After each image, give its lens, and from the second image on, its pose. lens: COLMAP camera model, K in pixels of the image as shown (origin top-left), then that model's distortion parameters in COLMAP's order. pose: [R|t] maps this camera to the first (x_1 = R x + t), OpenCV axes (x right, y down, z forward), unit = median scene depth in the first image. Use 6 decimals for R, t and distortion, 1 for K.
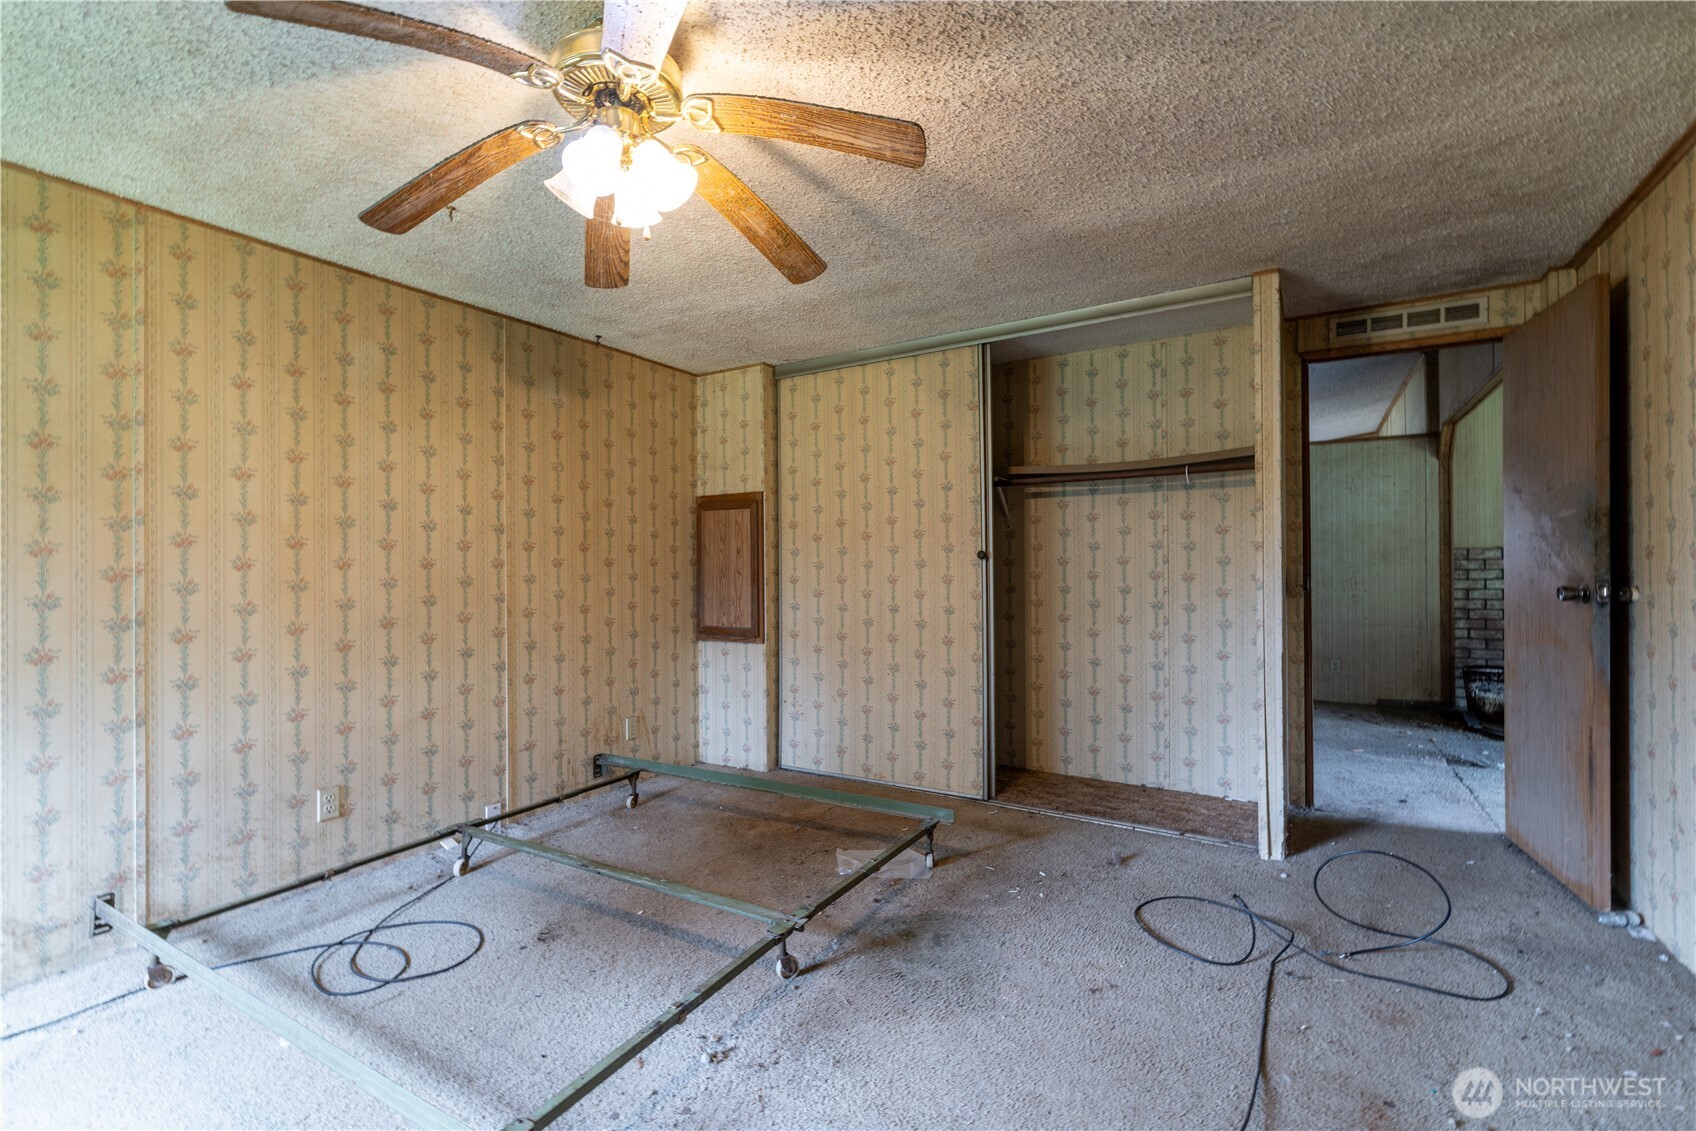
lens RADIAL K [[737.4, 0, 842.7], [0, 737.4, 561.0], [0, 0, 1]] dist [-0.002066, -0.000482]
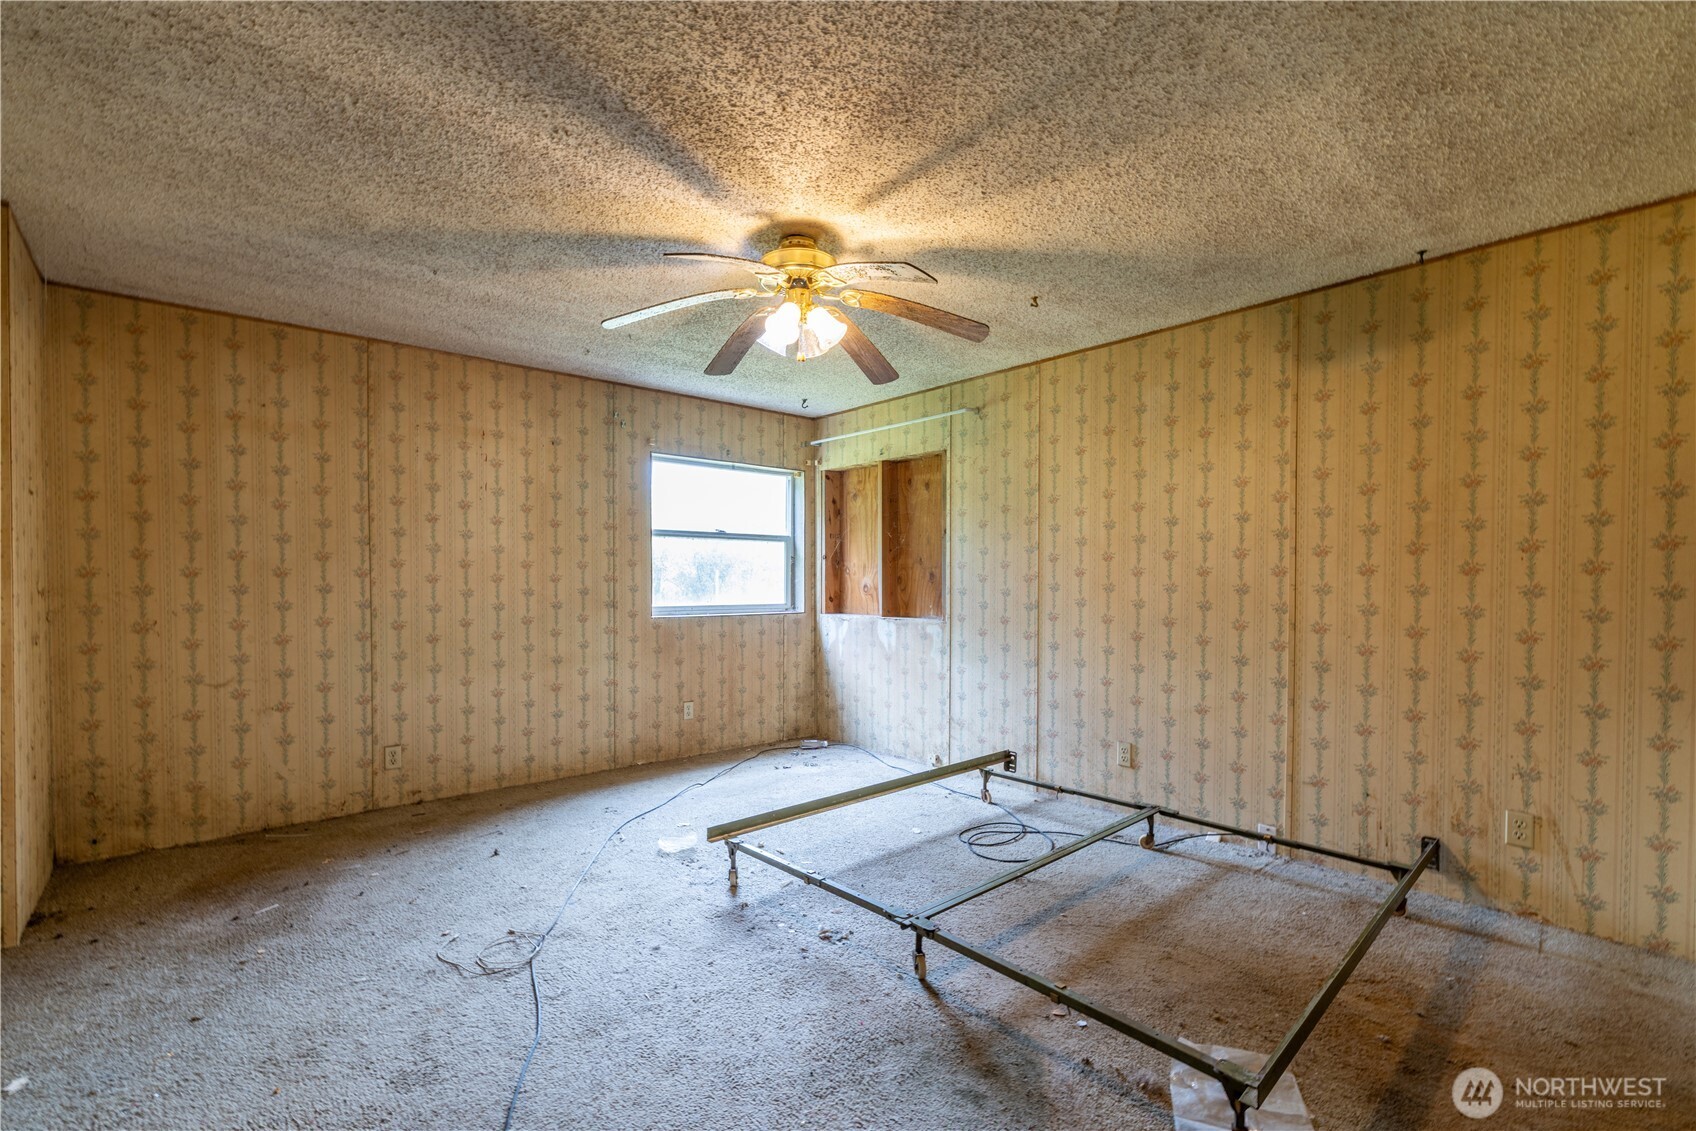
lens RADIAL K [[737.4, 0, 846.1], [0, 737.4, 591.2], [0, 0, 1]] dist [-0.002066, -0.000482]
pose [[-0.291272, 0.025615, -0.956297, 0.576569], [0.007570, 0.999672, 0.024472, 0.001818], [0.956610, -0.000111, -0.291370, 0.748431]]
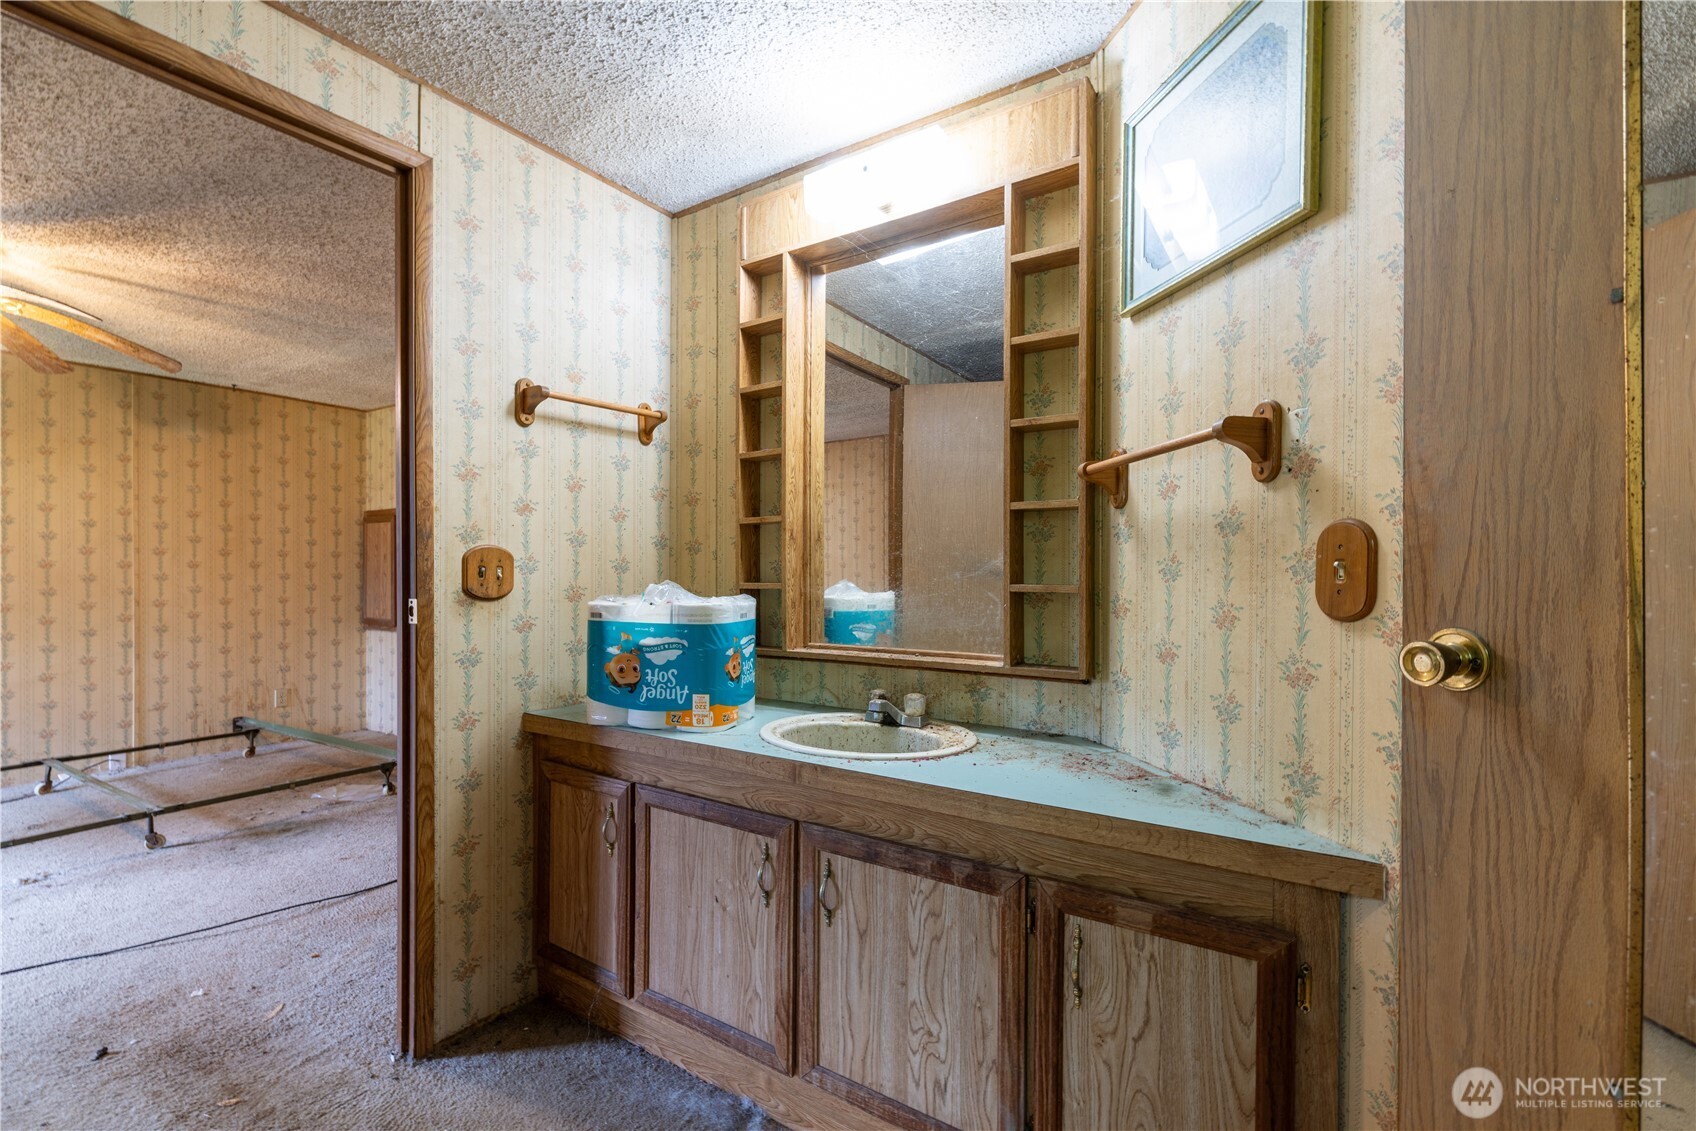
lens RADIAL K [[737.4, 0, 854.7], [0, 737.4, 575.0], [0, 0, 1]] dist [-0.002066, -0.000482]
pose [[0.999865, 0.010640, -0.012557, 0.828330], [-0.010489, 0.999872, 0.012069, -0.007622], [0.012684, -0.011936, 0.999848, -0.273349]]
